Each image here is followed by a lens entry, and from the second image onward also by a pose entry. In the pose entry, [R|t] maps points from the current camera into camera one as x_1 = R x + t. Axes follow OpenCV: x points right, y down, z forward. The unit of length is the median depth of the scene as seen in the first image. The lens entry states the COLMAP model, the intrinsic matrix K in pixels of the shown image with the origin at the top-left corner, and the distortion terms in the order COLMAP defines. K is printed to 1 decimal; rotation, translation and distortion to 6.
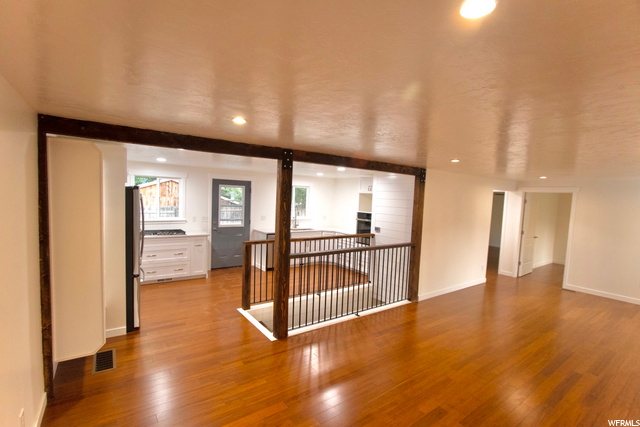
lens RADIAL K [[296.4, 0, 317.5], [0, 296.4, 217.7], [0, 0, 1]] dist [-0.009938, 0.000371]
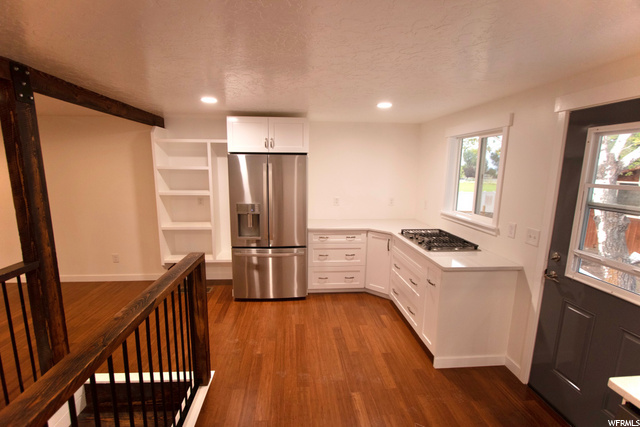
lens RADIAL K [[296.4, 0, 317.5], [0, 296.4, 217.7], [0, 0, 1]] dist [-0.009938, 0.000371]
pose [[-0.521616, 0.096230, -0.847736, 0.050897], [-0.096386, 0.980611, 0.170620, -0.065595], [0.847718, 0.170708, -0.502228, 1.184318]]
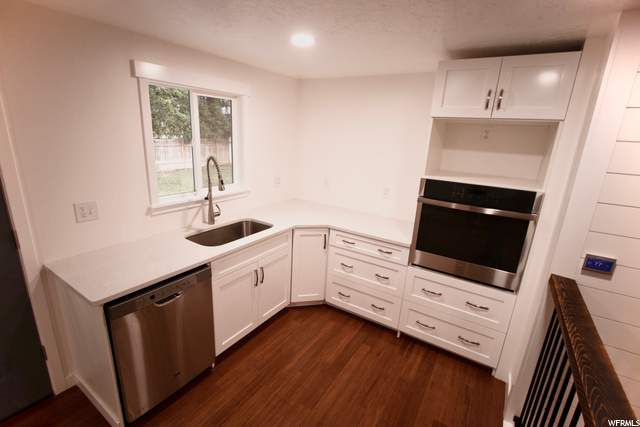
lens RADIAL K [[296.4, 0, 317.5], [0, 296.4, 217.7], [0, 0, 1]] dist [-0.009938, 0.000371]
pose [[0.930396, -0.096073, 0.353742, -0.121210], [0.014795, 0.974098, 0.225643, -0.068374], [-0.366258, -0.204704, 0.907718, 0.973667]]
